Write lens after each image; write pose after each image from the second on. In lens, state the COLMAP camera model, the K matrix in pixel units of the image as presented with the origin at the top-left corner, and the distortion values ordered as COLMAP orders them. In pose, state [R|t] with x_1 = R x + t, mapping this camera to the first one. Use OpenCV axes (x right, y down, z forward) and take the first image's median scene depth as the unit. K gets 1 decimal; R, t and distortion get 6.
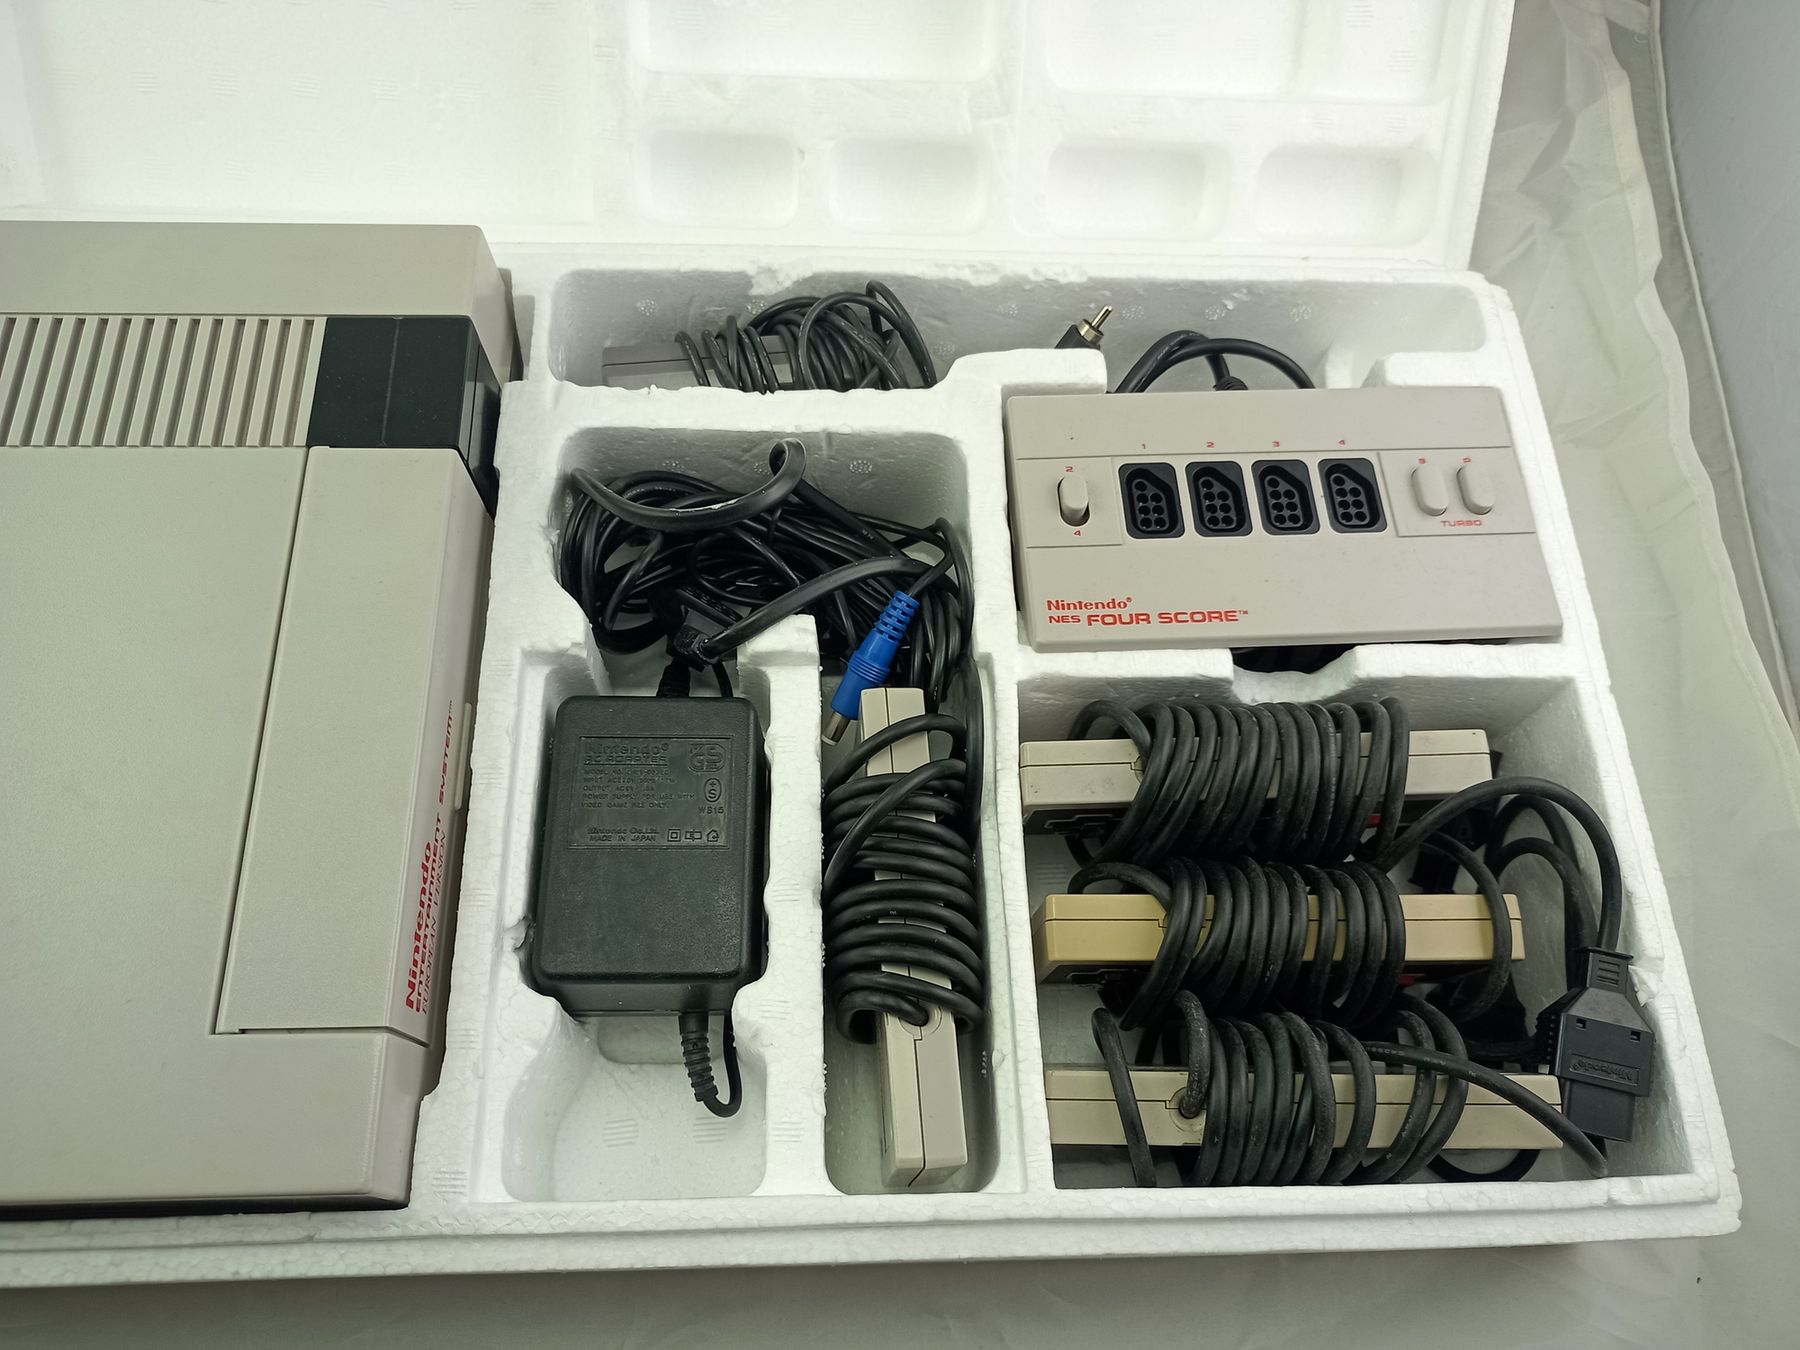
lens RADIAL K [[1368.3, 0, 906.7], [0, 1368.3, 669.7], [0, 0, 1]] dist [0.019399, -0.041620]
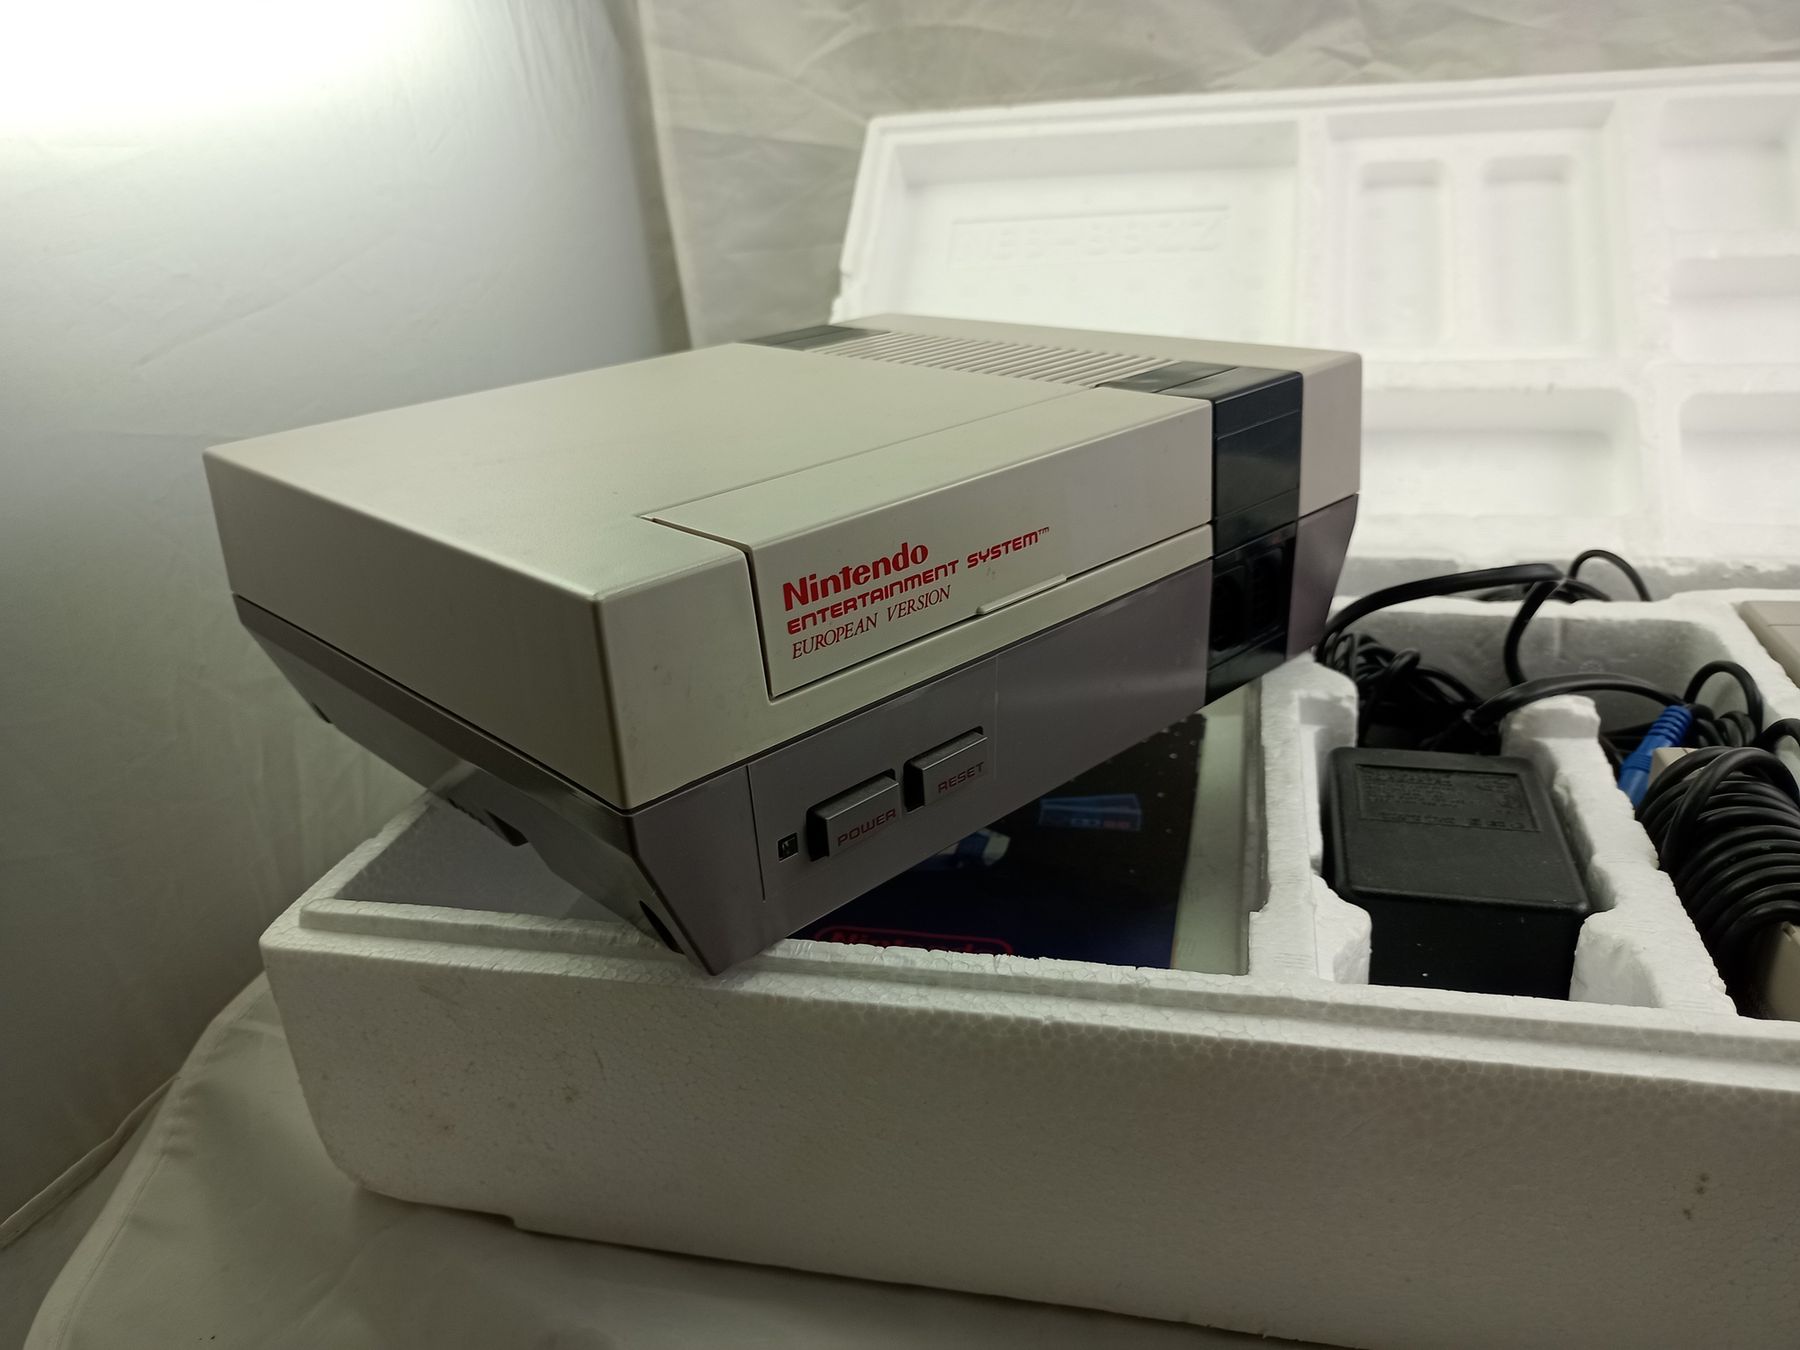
lens RADIAL K [[1368.3, 0, 885.5], [0, 1368.3, 682.3], [0, 0, 1]] dist [0.019399, -0.041620]
pose [[0.955917, -0.010987, -0.293431, -0.264898], [-0.192931, 0.729827, -0.655844, 0.712807], [0.221359, 0.683544, 0.695534, 0.169731]]
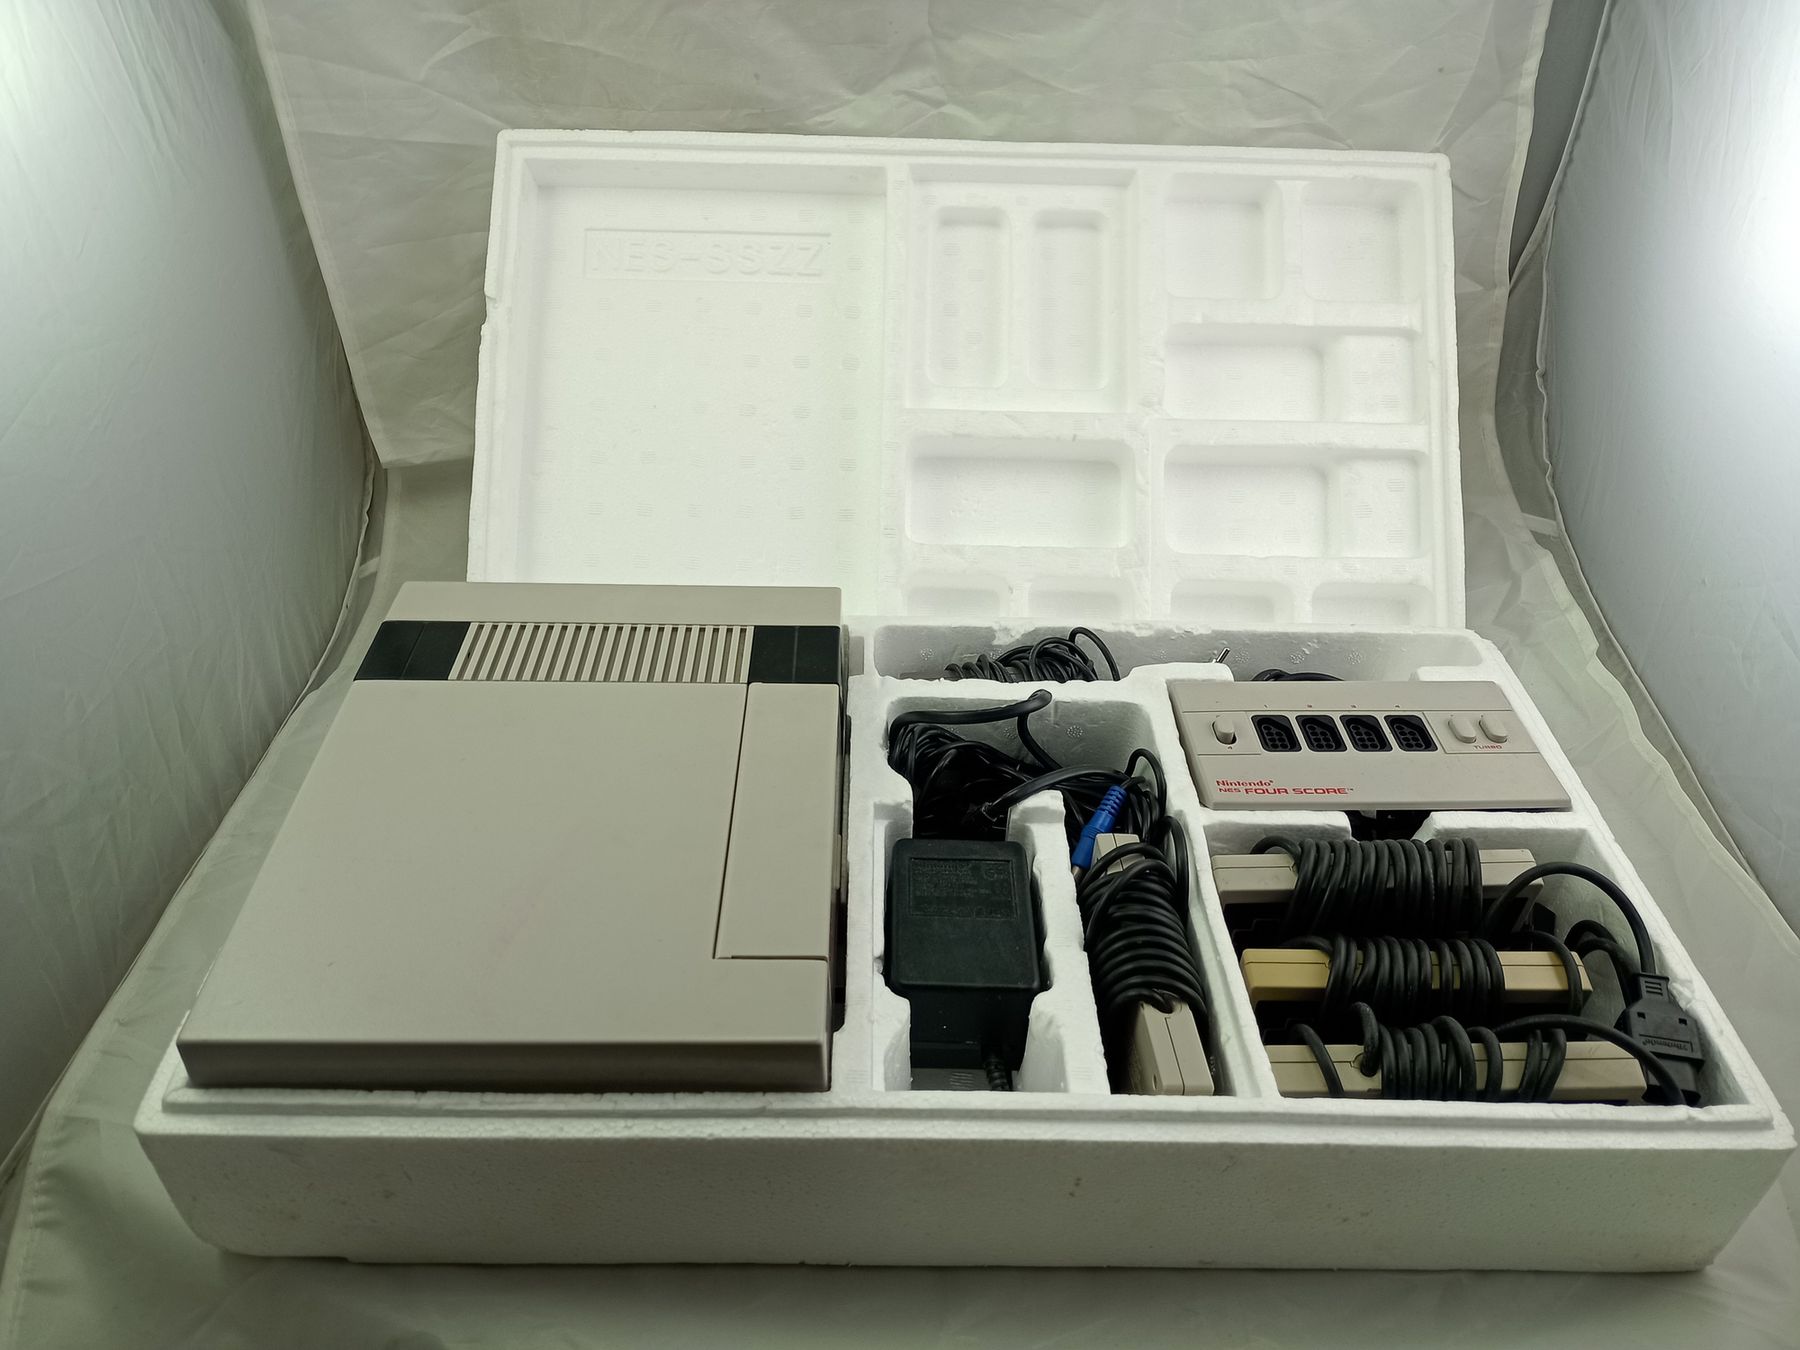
lens RADIAL K [[1368.3, 0, 892.1], [0, 1368.3, 674.4], [0, 0, 1]] dist [0.019399, -0.041620]
pose [[0.999076, -0.017257, -0.039356, -0.190663], [-0.004289, 0.871217, -0.490879, 0.584352], [0.042759, 0.490595, 0.870338, -0.379984]]
